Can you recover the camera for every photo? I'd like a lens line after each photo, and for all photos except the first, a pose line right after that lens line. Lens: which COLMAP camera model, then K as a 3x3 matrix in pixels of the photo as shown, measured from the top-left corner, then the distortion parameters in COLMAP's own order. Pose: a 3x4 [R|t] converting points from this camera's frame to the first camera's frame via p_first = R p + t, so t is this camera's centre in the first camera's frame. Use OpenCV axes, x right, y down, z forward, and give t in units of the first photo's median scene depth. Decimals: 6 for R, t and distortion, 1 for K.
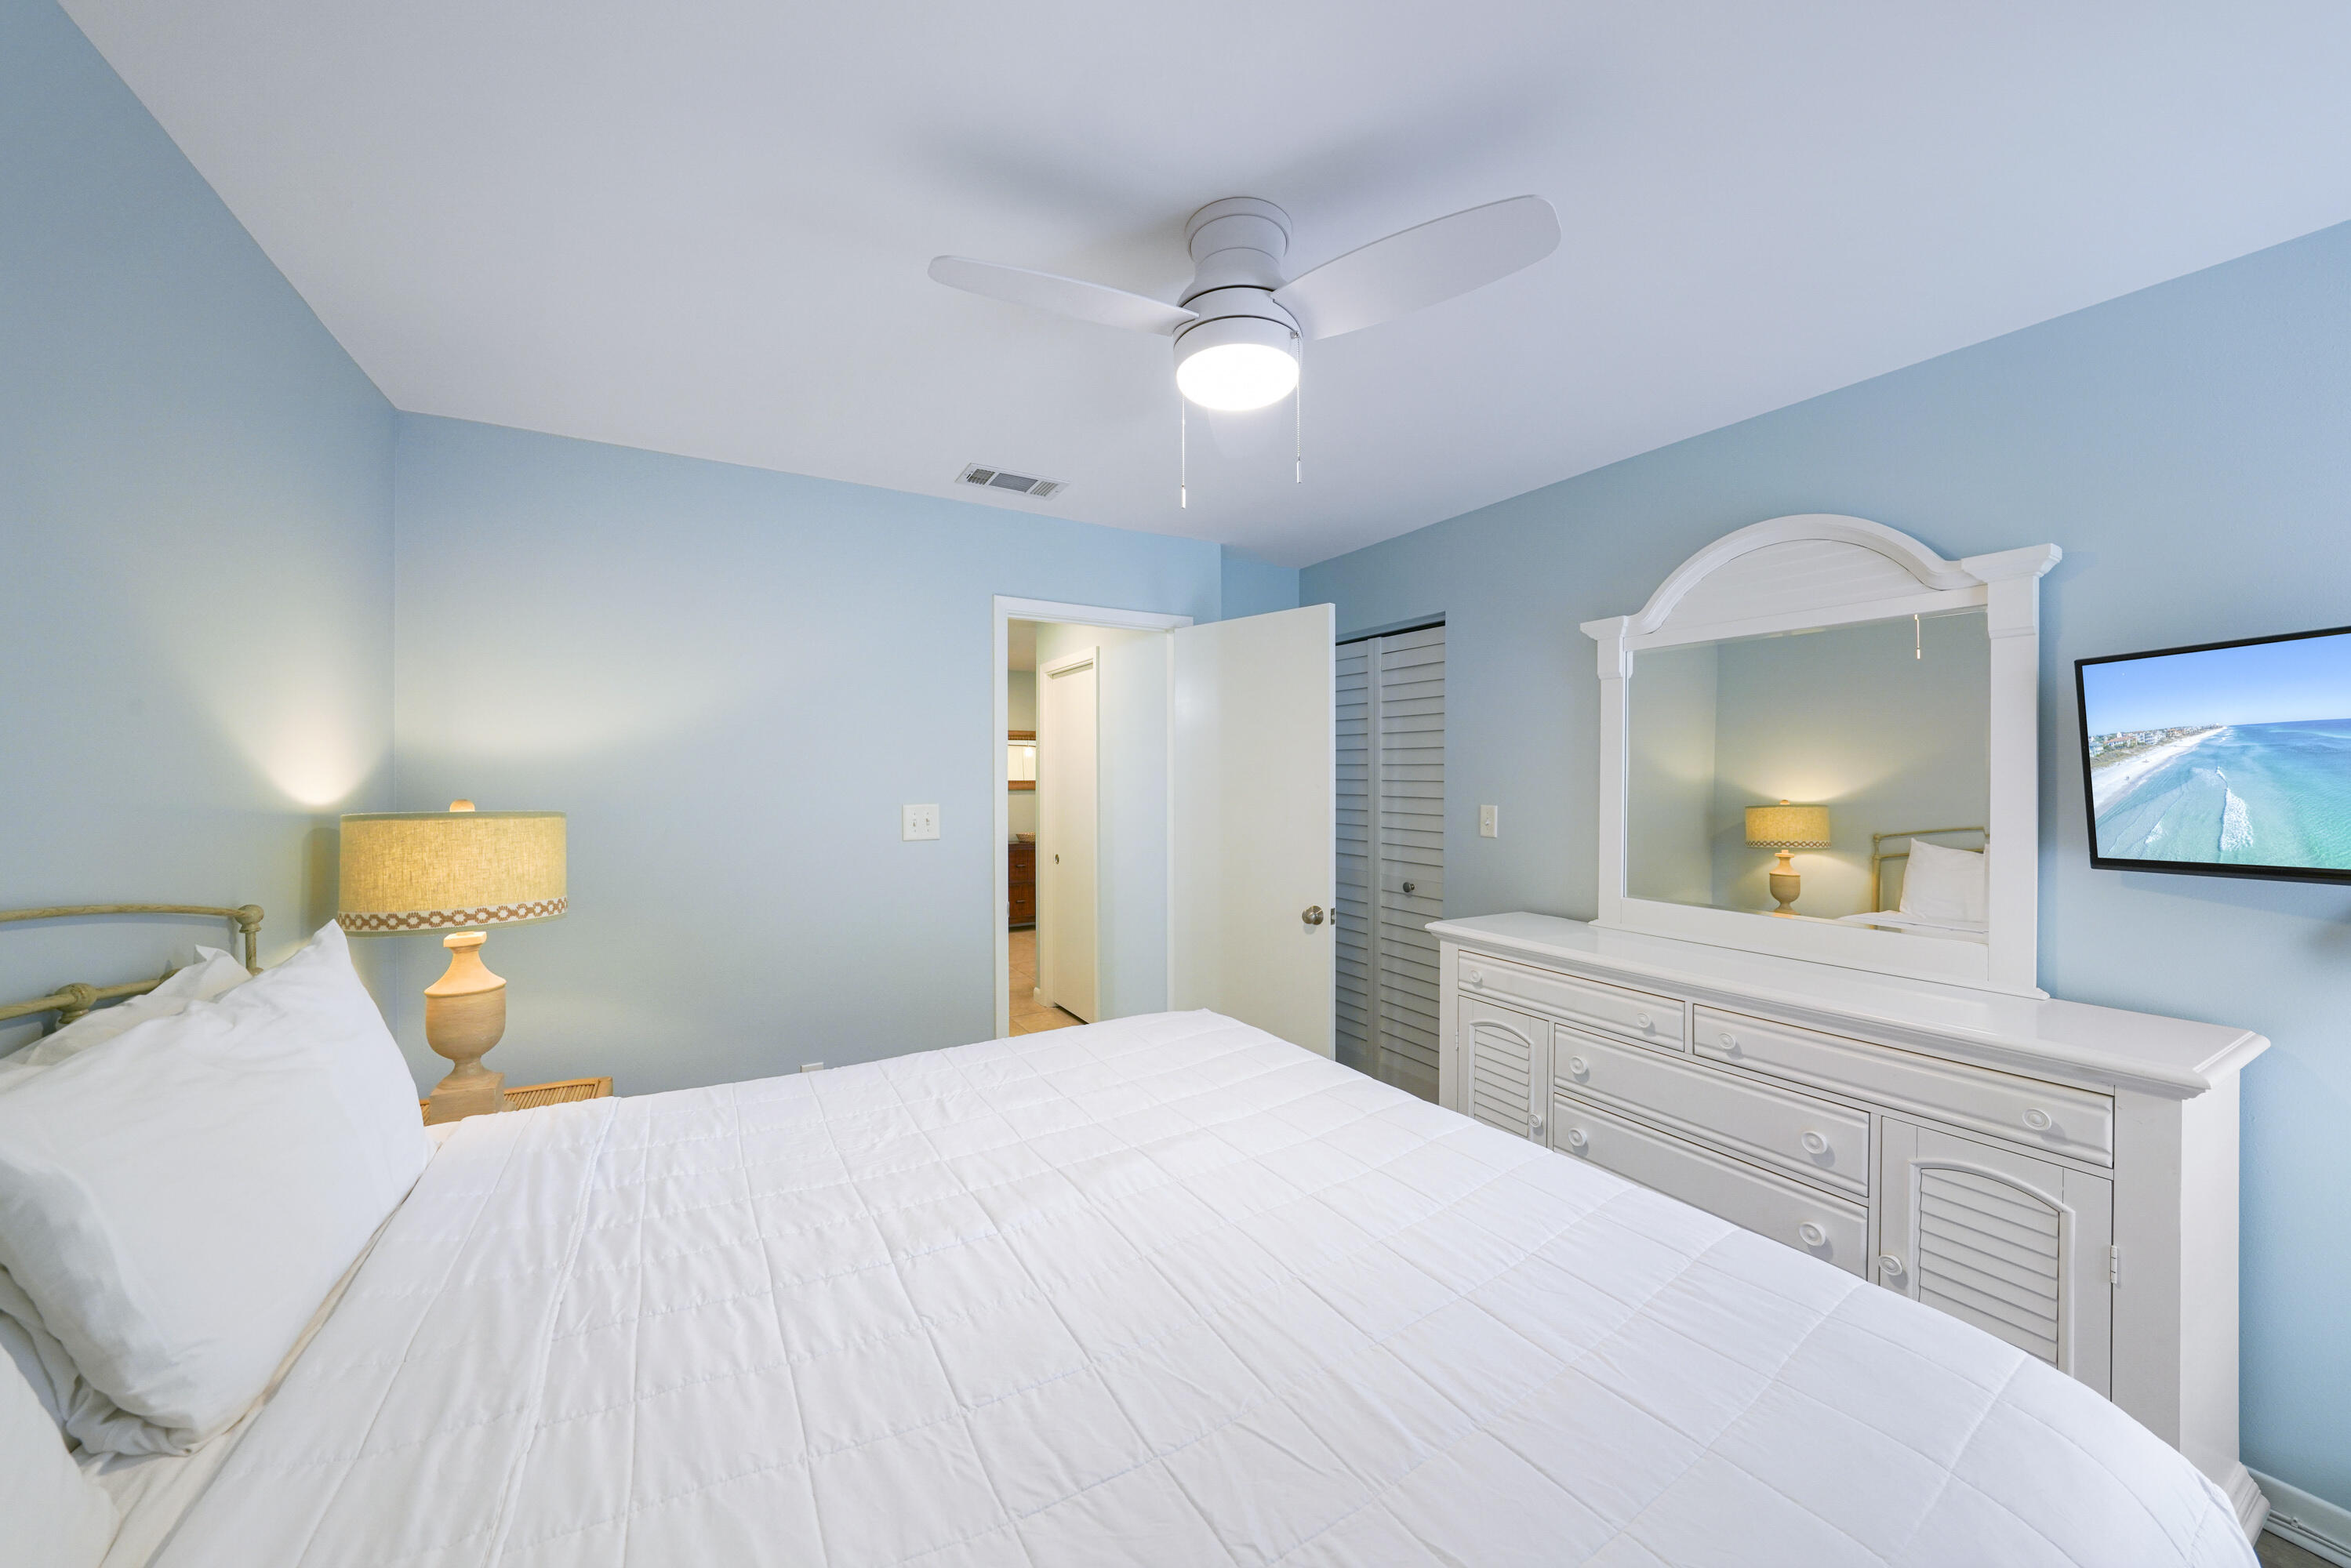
lens RADIAL K [[843.0, 0, 1175.5], [0, 843.0, 784.0], [0, 0, 1]] dist [-0.019550, 0.003394]
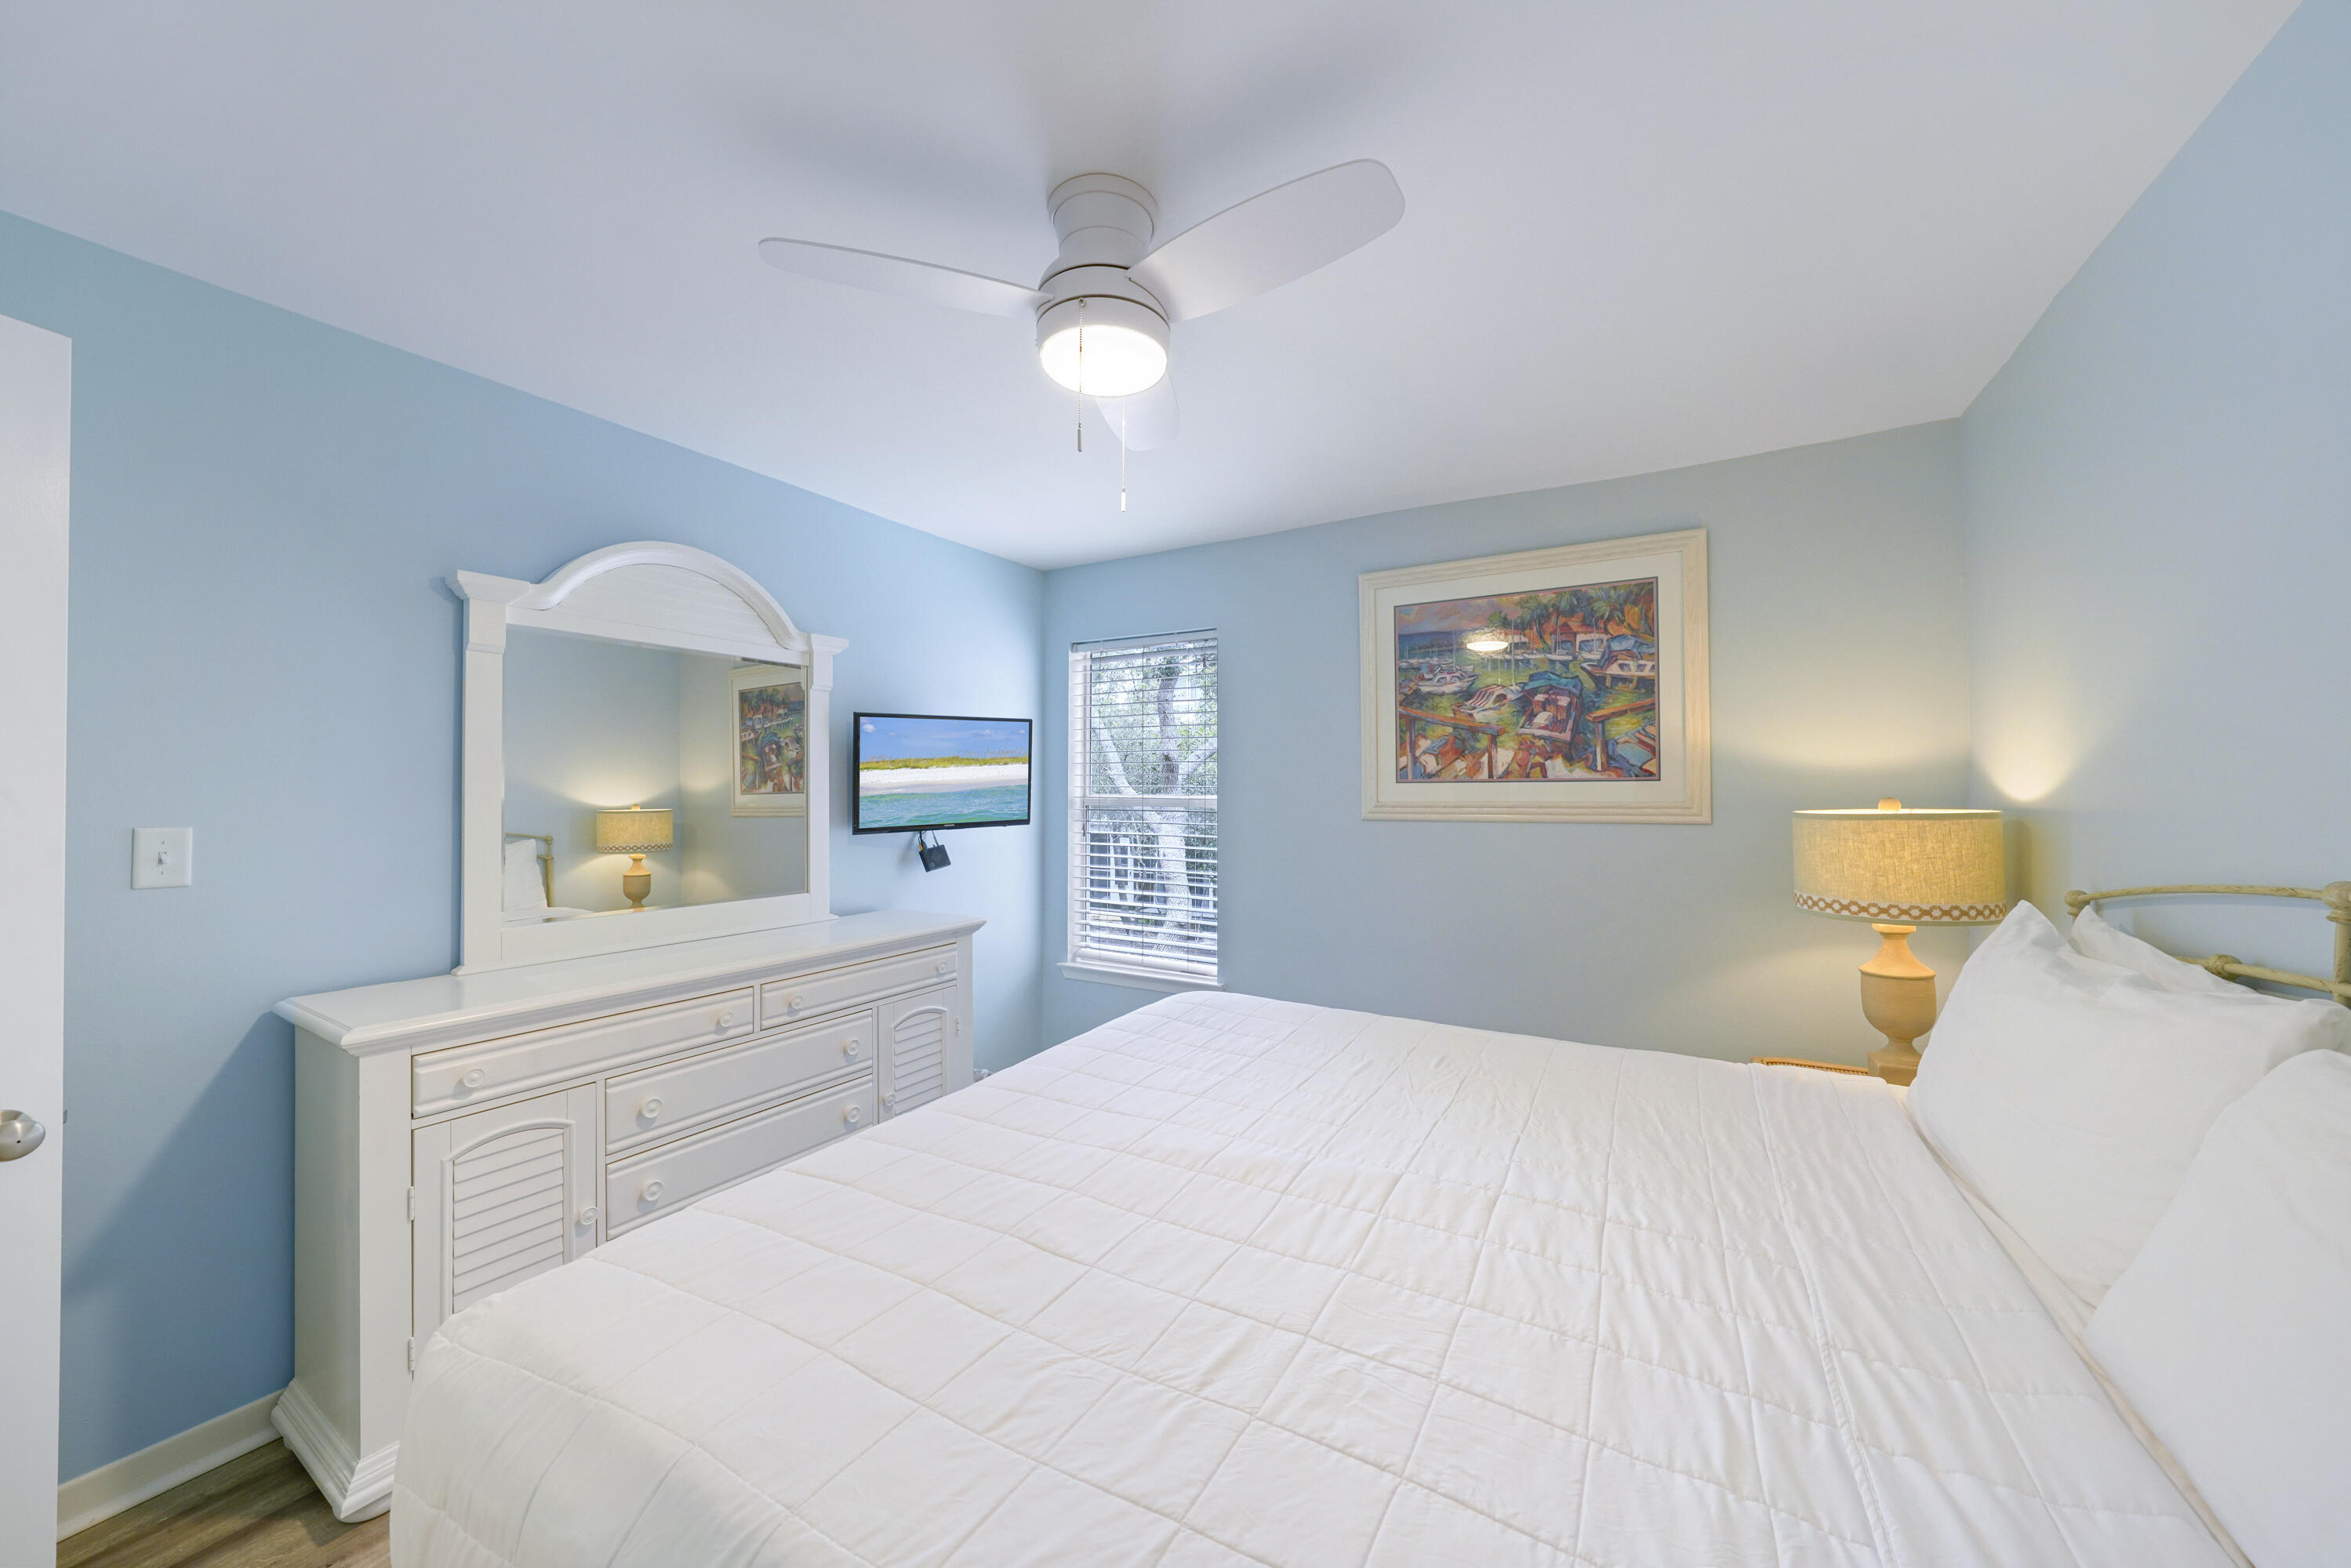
lens RADIAL K [[843.0, 0, 1175.5], [0, 843.0, 784.0], [0, 0, 1]] dist [-0.019550, 0.003394]
pose [[-0.496909, 0.005326, 0.867787, -0.984318], [0.005681, 0.999980, -0.002884, 0.007287], [-0.867784, 0.003497, -0.496929, 1.723576]]
